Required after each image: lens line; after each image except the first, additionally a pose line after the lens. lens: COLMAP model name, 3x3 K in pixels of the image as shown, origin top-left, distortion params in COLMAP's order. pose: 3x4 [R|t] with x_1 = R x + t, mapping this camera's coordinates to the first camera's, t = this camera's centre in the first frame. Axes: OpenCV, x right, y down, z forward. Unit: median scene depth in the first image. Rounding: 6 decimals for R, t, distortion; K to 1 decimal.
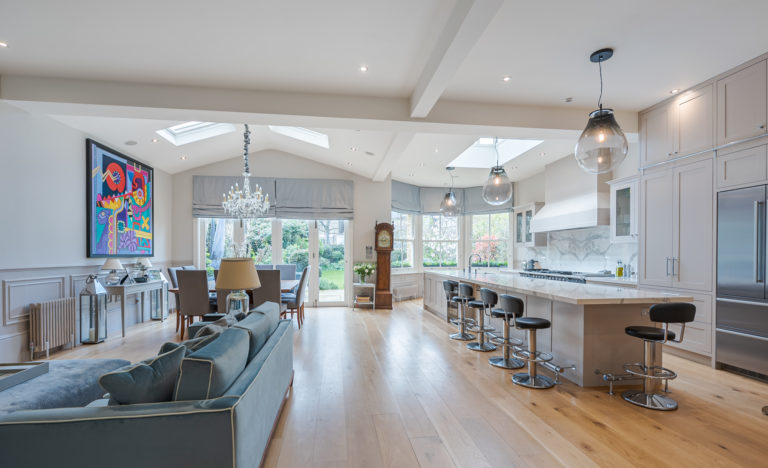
lens RADIAL K [[343.4, 0, 383.9], [0, 343.4, 255.5], [0, 0, 1]] dist [-0.014459, -0.000155]
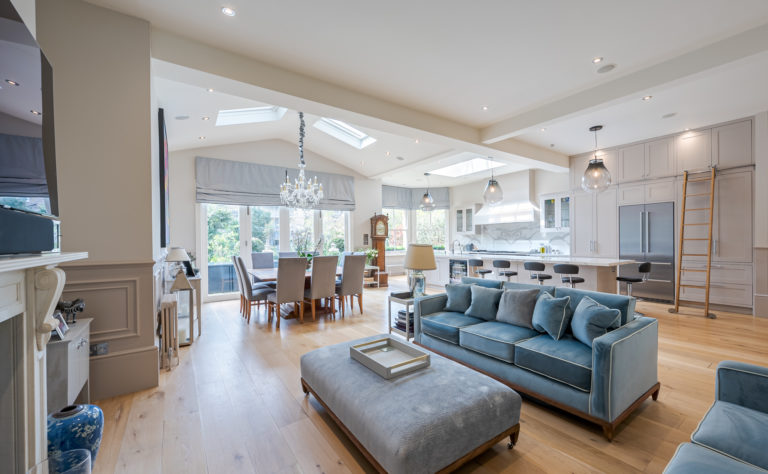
lens RADIAL K [[309.2, 0, 398.9], [0, 309.2, 240.5], [0, 0, 1]] dist [0.000604, 0.000038]
pose [[0.882452, -0.009036, 0.470315, -0.587744], [0.012300, 0.999917, -0.003867, -0.000827], [-0.470241, 0.009198, 0.882490, 0.026485]]
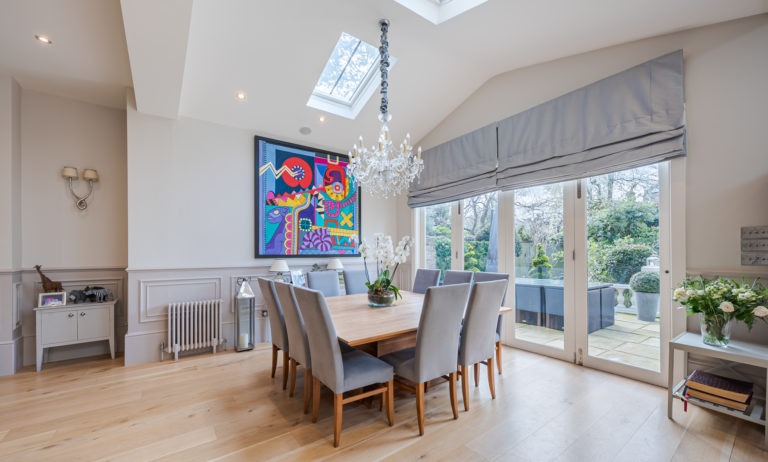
lens RADIAL K [[302.9, 0, 381.4], [0, 302.9, 253.9], [0, 0, 1]] dist [0.001517, 0.000088]
pose [[0.469525, -0.001847, -0.882917, 0.055662], [0.001680, 0.999998, -0.001198, -0.003411], [0.882918, -0.000920, 0.469527, 0.752065]]
